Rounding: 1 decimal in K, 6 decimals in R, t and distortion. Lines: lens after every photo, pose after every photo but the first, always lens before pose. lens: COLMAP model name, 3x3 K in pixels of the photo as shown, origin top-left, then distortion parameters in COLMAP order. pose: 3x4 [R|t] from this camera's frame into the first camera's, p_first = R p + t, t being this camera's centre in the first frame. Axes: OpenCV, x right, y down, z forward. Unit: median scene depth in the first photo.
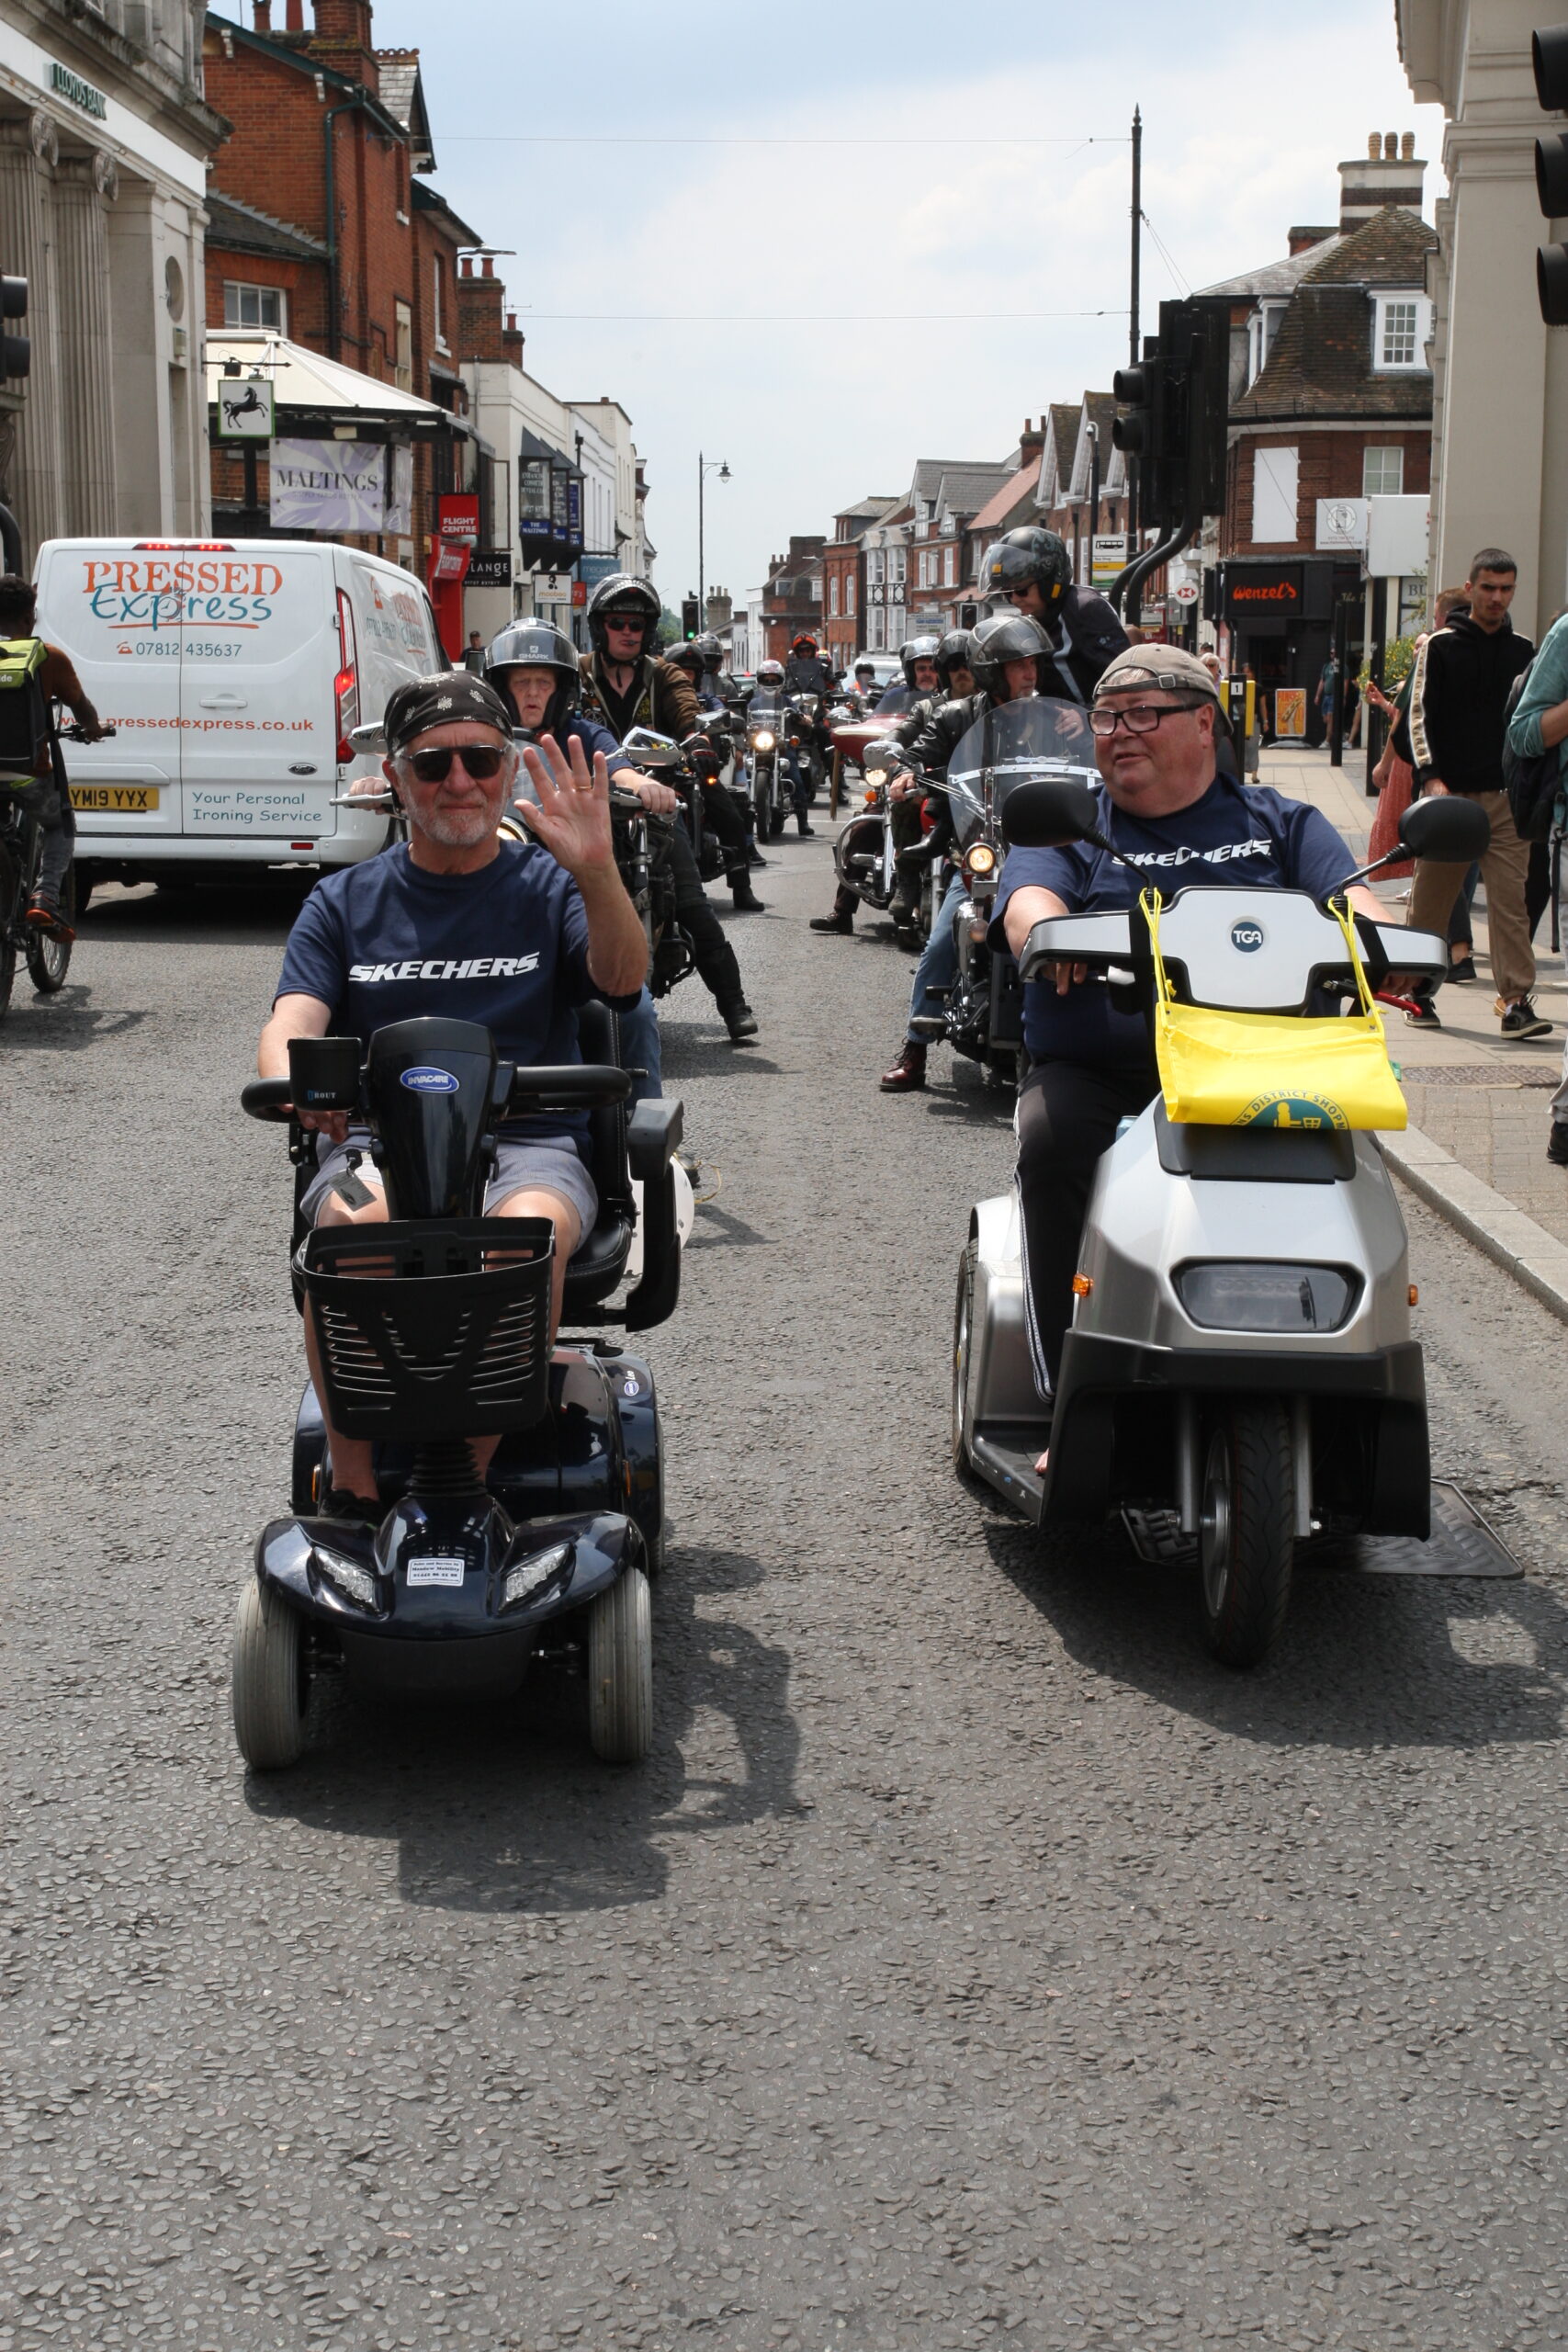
lens RADIAL K [[3423.6, 0, 783.5], [0, 3423.6, 1171.2], [0, 0, 1]] dist [0.085642, 0.000000]
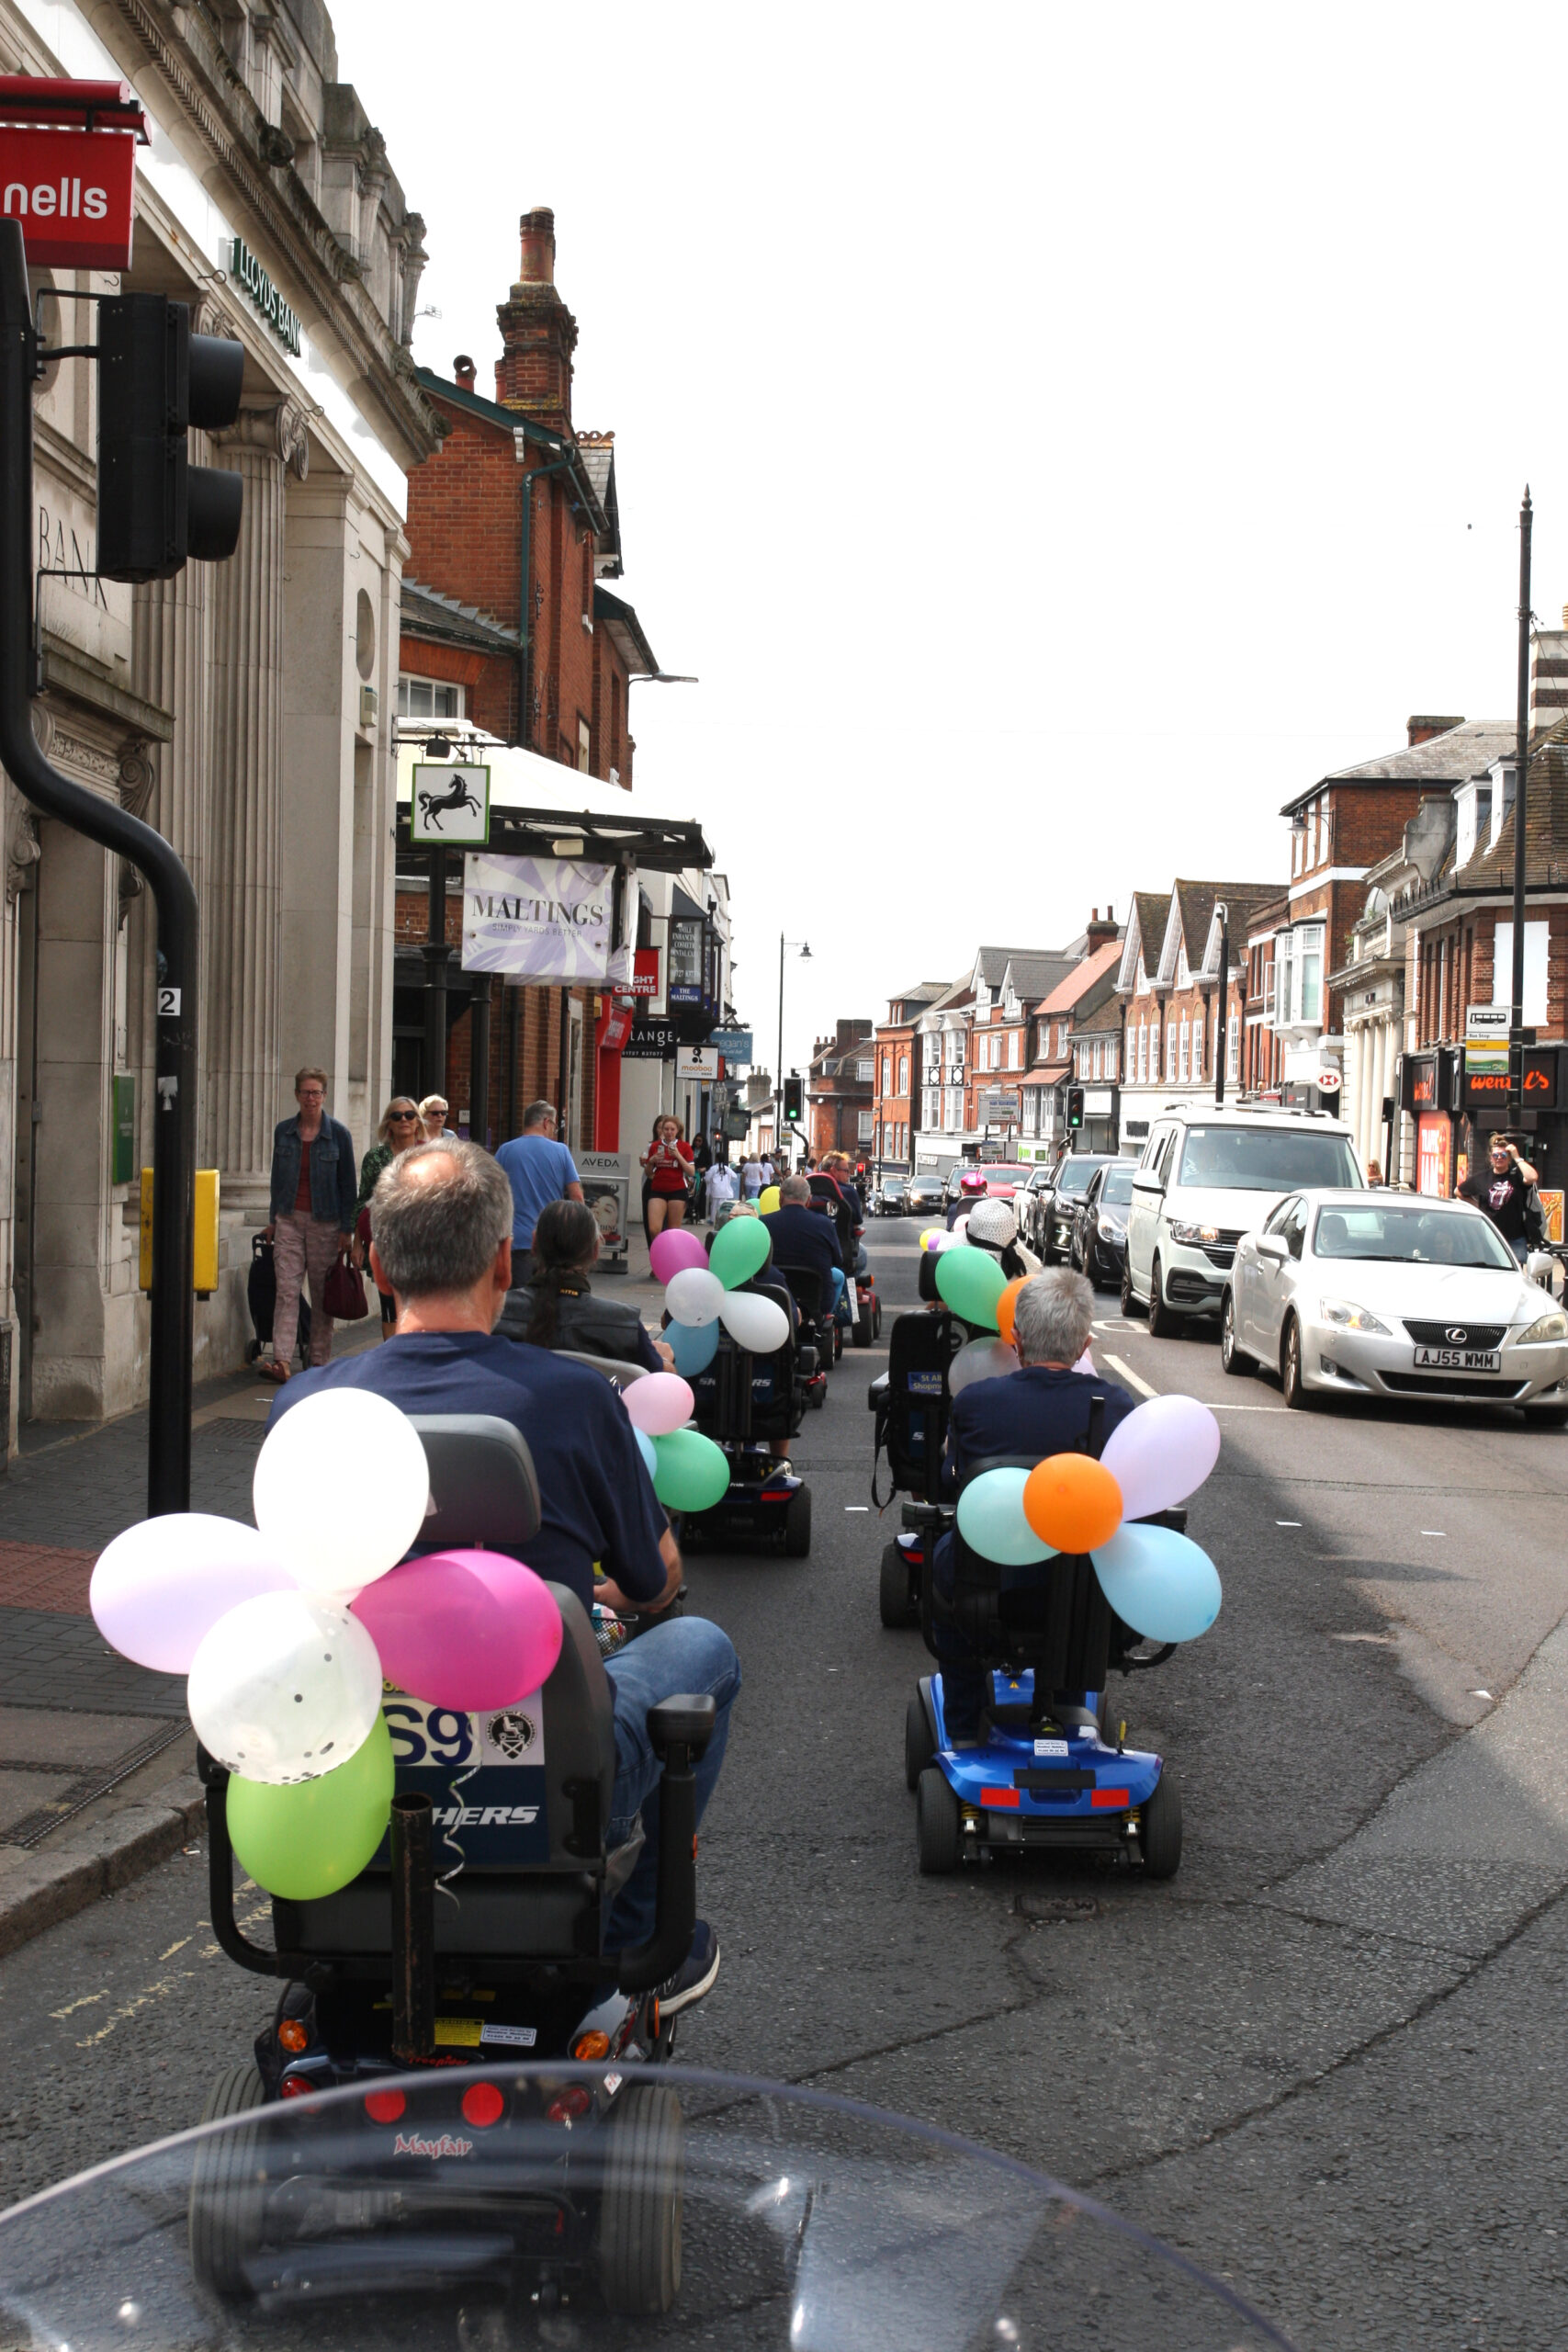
lens RADIAL K [[3054.9, 0, 777.8], [0, 3054.9, 1177.1], [0, 0, 1]] dist [-0.003512, 0.000000]
pose [[0.999813, 0.016997, 0.009263, -0.068430], [-0.015616, 0.991003, -0.132926, -0.045251], [-0.011439, 0.132756, 0.991083, 0.281081]]
